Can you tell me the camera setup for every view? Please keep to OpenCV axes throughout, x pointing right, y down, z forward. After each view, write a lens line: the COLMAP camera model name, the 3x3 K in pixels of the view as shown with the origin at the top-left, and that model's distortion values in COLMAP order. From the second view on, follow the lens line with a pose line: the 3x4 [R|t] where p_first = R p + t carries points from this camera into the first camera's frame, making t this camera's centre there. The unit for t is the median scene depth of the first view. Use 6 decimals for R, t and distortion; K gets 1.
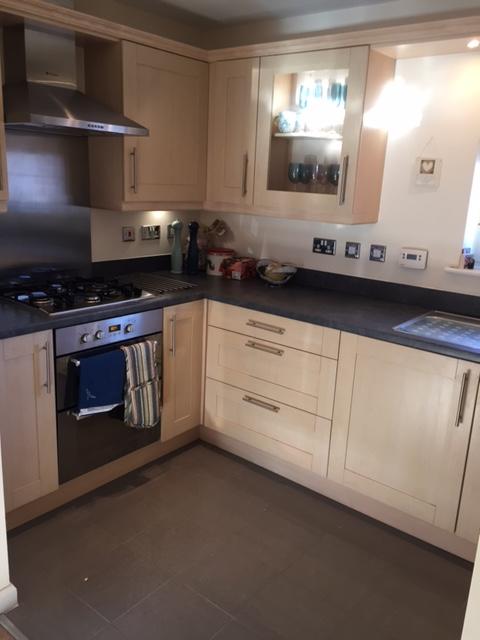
lens RADIAL K [[554.2, 0, 240.0], [0, 554.2, 320.0], [0, 0, 1]] dist [0.037067, 0.005018]
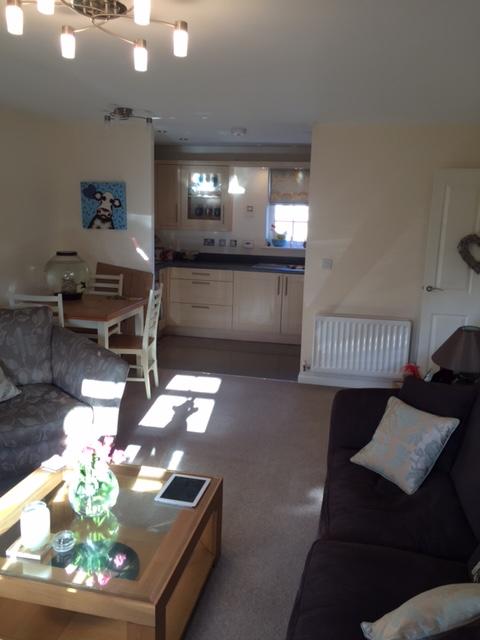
lens RADIAL K [[533.5, 0, 240.0], [0, 533.5, 320.0], [0, 0, 1]] dist [0.009820, 0.001672]
pose [[0.892501, -0.113576, 0.436512, -0.845295], [0.125633, 0.992076, 0.001256, 0.231064], [-0.433195, 0.053719, 0.899698, -1.188505]]
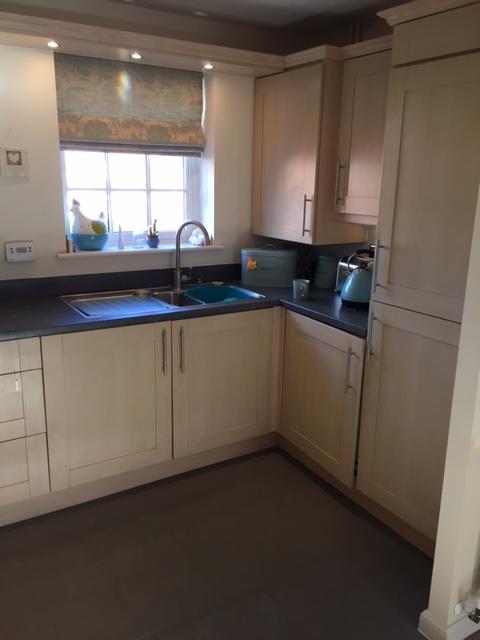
lens RADIAL K [[533.5, 0, 240.0], [0, 533.5, 320.0], [0, 0, 1]] dist [0.009820, 0.001672]
pose [[0.304140, -0.279942, 0.910566, -0.469731], [0.226678, 0.949660, 0.216247, -0.112559], [-0.925265, 0.140636, 0.352287, 0.325684]]
